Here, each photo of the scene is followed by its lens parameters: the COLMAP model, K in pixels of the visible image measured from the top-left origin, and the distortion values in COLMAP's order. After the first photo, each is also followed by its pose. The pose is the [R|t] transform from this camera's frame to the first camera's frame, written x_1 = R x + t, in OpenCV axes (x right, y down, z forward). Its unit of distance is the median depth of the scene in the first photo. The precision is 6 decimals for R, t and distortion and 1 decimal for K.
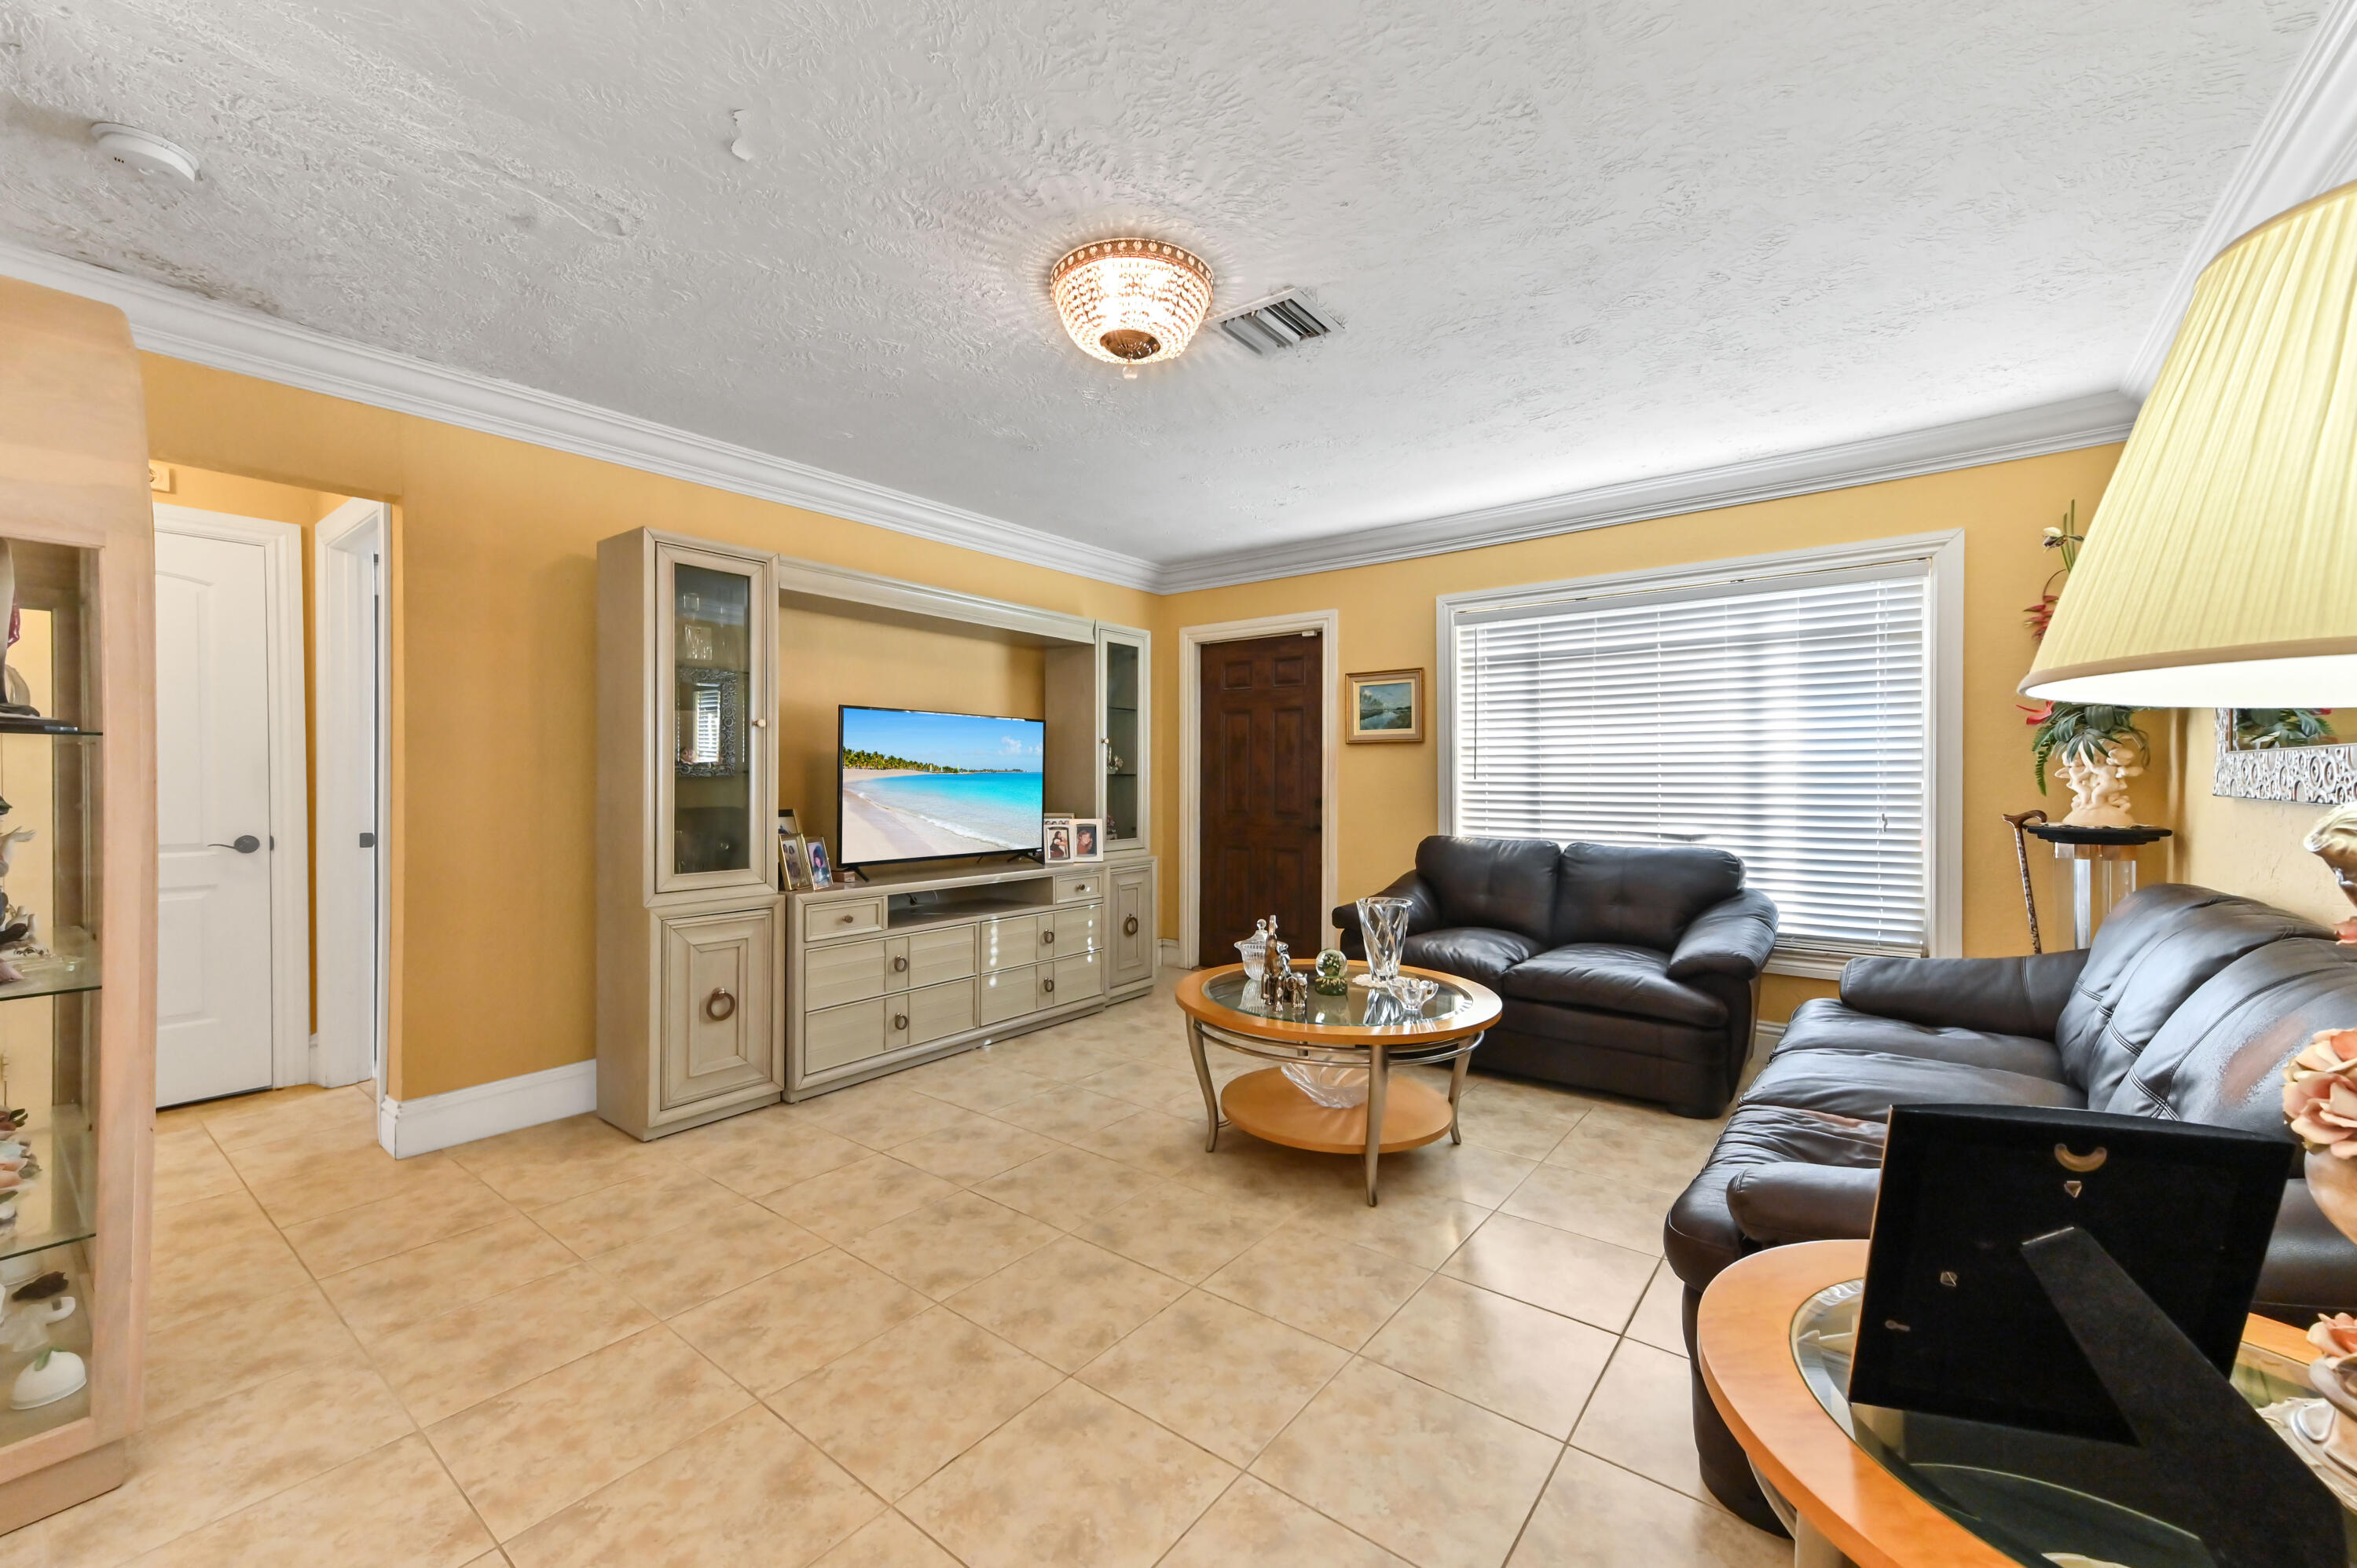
lens RADIAL K [[942.3, 0, 1184.8], [0, 942.3, 779.4], [0, 0, 1]] dist [0.015736, 0.000034]
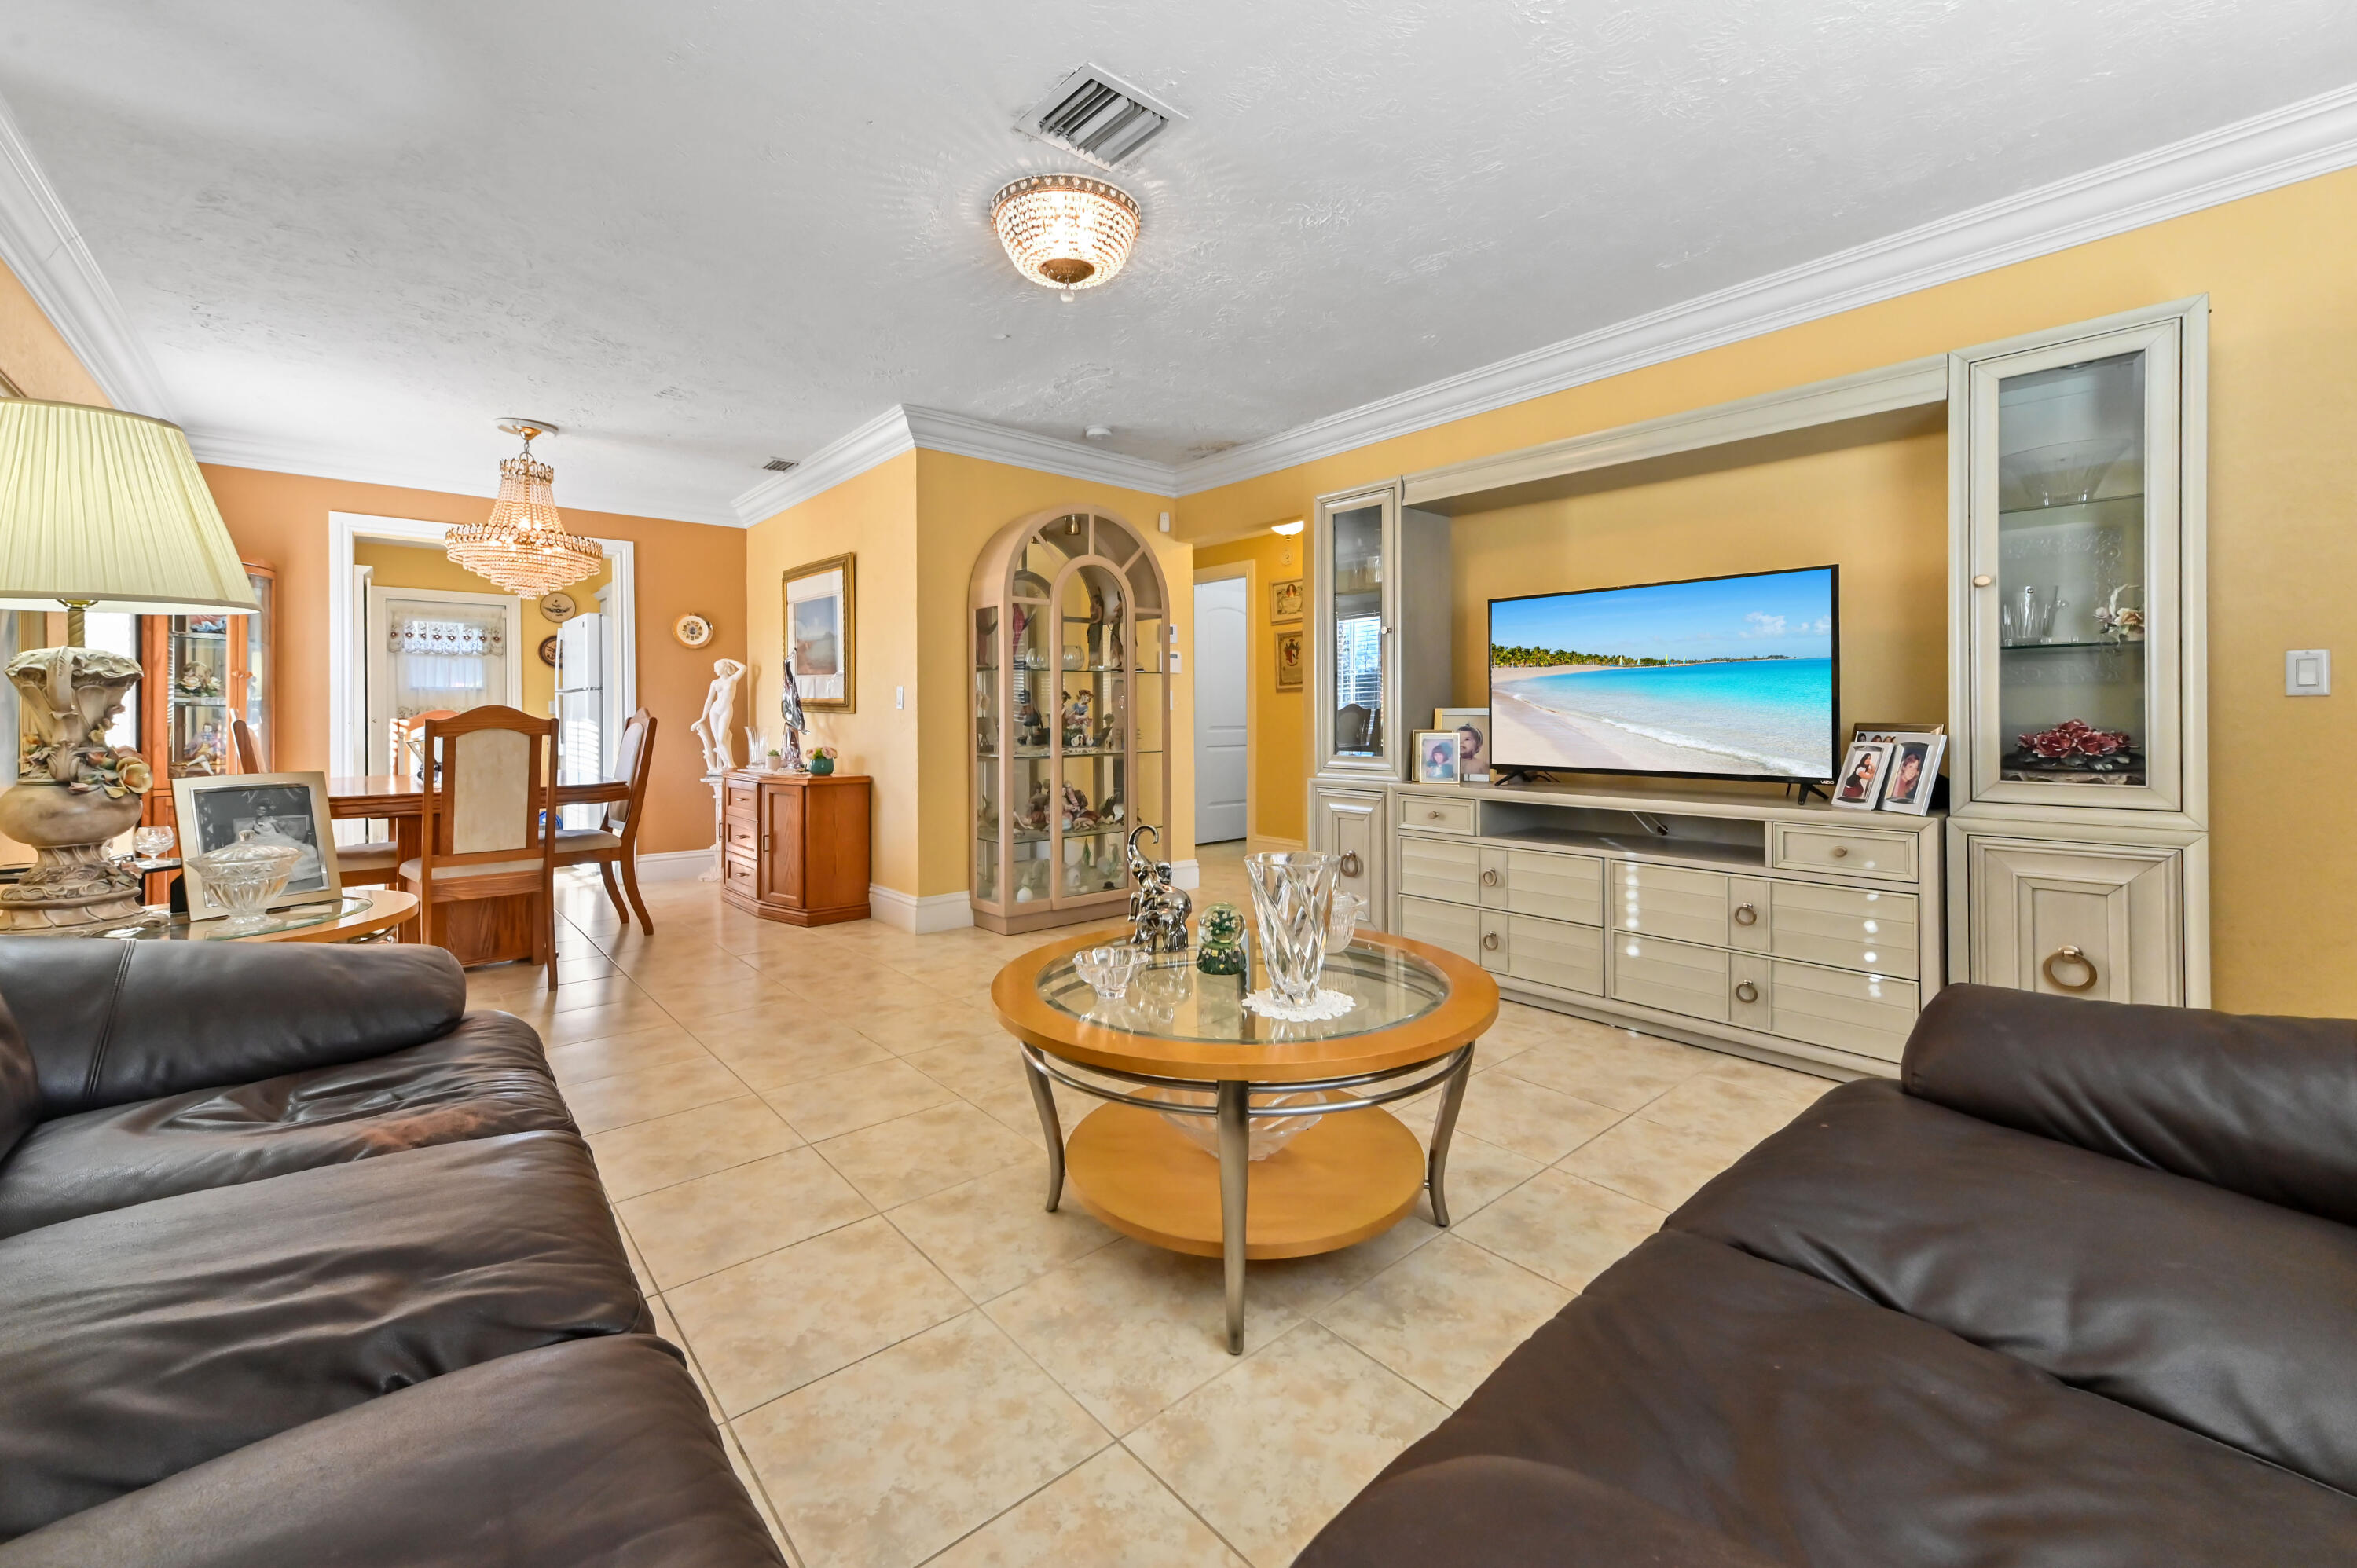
lens RADIAL K [[940.5, 0, 1181.8], [0, 940.5, 716.0], [0, 0, 1]] dist [0.012058, -0.000189]
pose [[-0.193334, 0.005706, -0.981116, 0.640975], [0.003658, 0.999980, 0.005095, 0.032221], [0.981126, -0.002604, -0.193351, 0.866862]]
